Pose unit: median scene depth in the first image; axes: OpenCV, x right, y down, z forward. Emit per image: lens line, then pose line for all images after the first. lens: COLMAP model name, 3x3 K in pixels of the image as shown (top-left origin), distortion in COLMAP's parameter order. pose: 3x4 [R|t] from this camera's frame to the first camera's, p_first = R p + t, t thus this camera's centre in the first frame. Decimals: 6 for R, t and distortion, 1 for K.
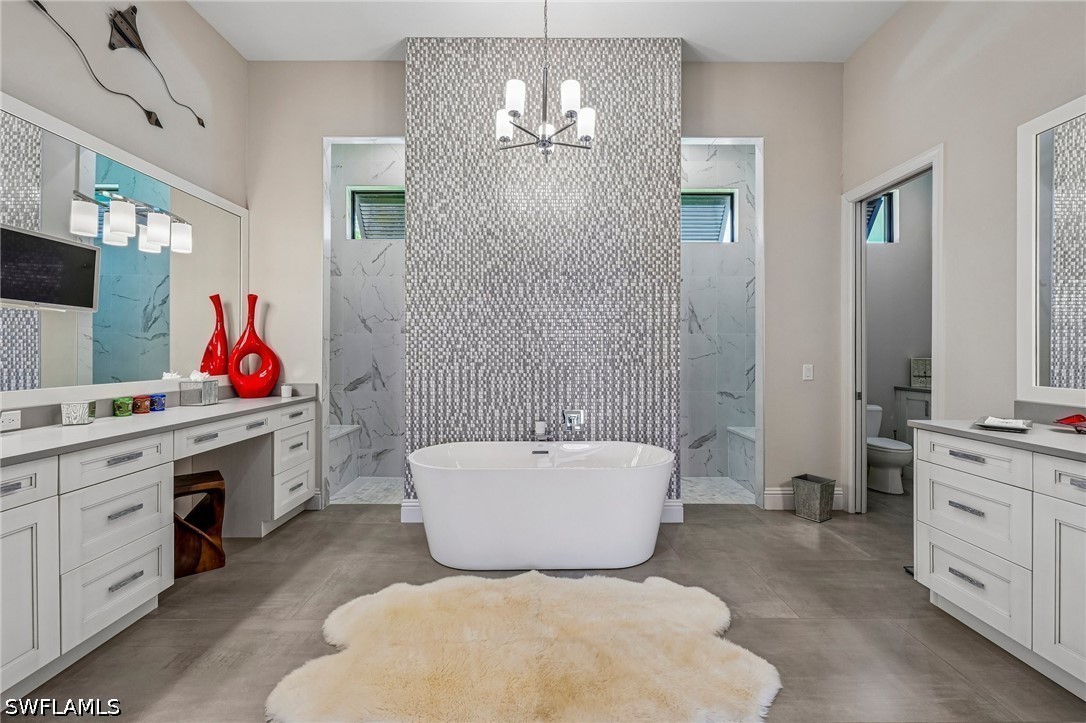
lens RADIAL K [[451.8, 0, 544.9], [0, 451.8, 350.8], [0, 0, 1]] dist [0.002773, -0.000852]
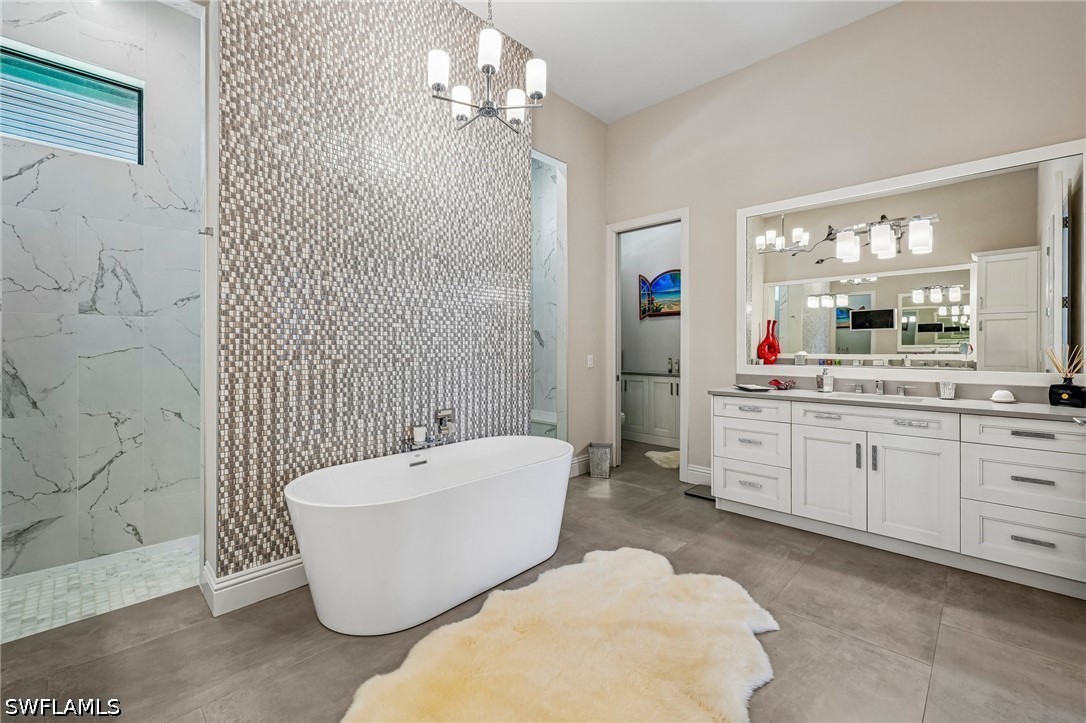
lens RADIAL K [[451.8, 0, 542.8], [0, 451.8, 345.9], [0, 0, 1]] dist [0.002773, -0.000852]
pose [[0.703794, -0.001419, 0.710403, -0.438399], [0.001214, 0.999999, 0.000795, 0.003545], [-0.710403, 0.000303, 0.703795, 0.231235]]
